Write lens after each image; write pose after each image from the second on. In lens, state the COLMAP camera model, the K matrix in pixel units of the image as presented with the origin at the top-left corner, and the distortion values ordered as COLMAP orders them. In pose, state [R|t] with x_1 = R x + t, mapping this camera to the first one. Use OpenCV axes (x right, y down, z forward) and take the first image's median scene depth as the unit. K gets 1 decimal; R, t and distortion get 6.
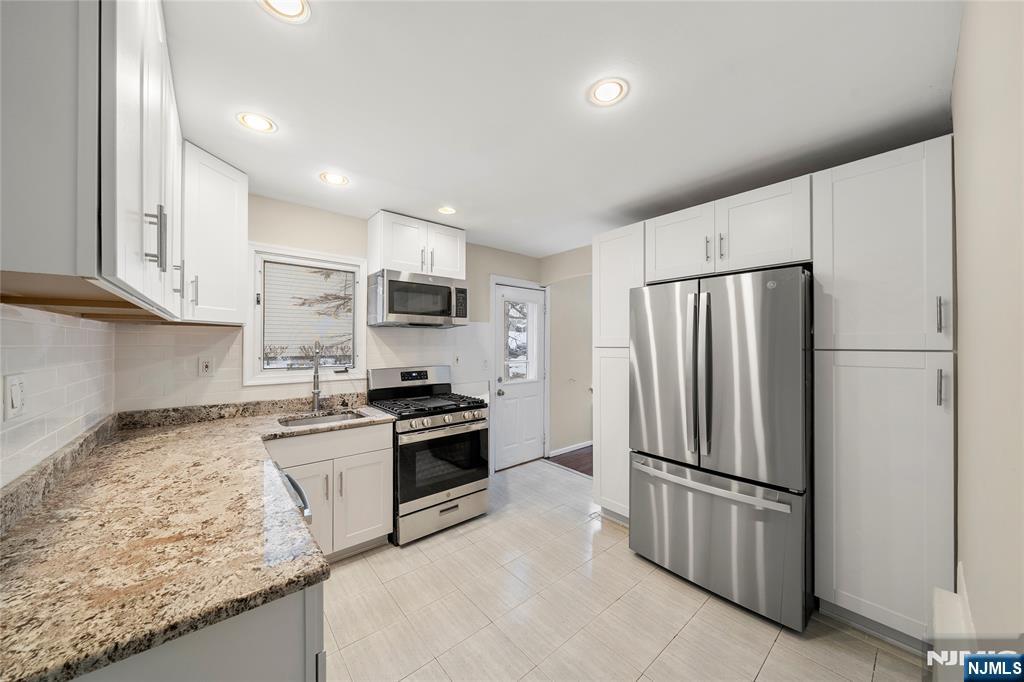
lens RADIAL K [[352.7, 0, 508.7], [0, 352.7, 345.1], [0, 0, 1]] dist [-0.001816, -0.000166]
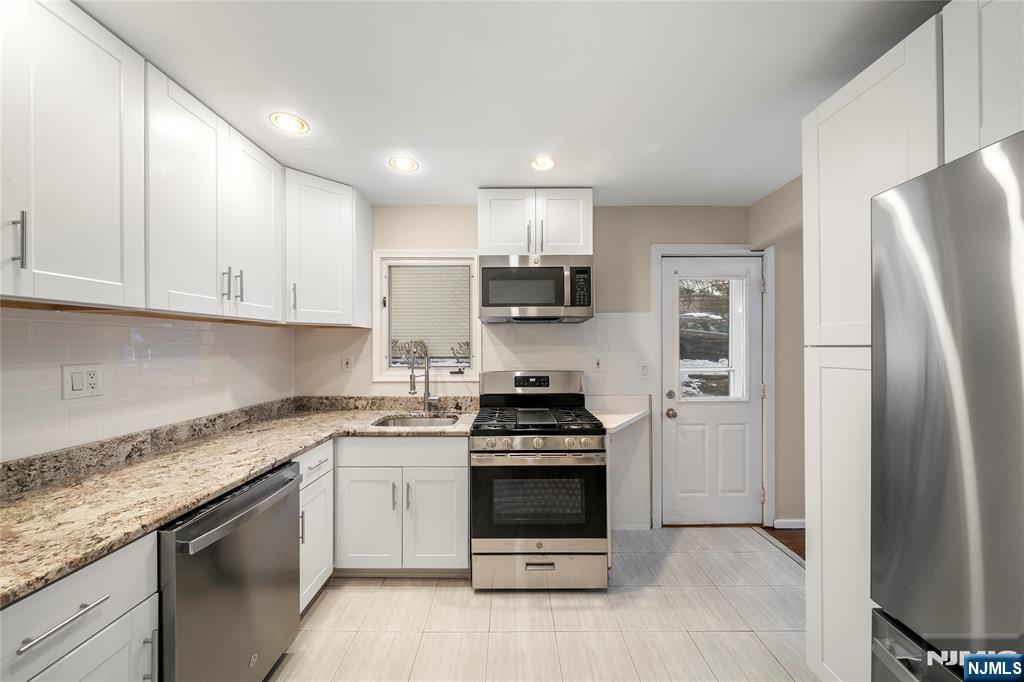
lens RADIAL K [[352.7, 0, 508.7], [0, 352.7, 345.1], [0, 0, 1]] dist [-0.001816, -0.000166]
pose [[0.763863, -0.004190, -0.645364, 0.262067], [0.001702, 0.999989, -0.004479, 0.006374], [0.645376, 0.002323, 0.763862, 0.393123]]
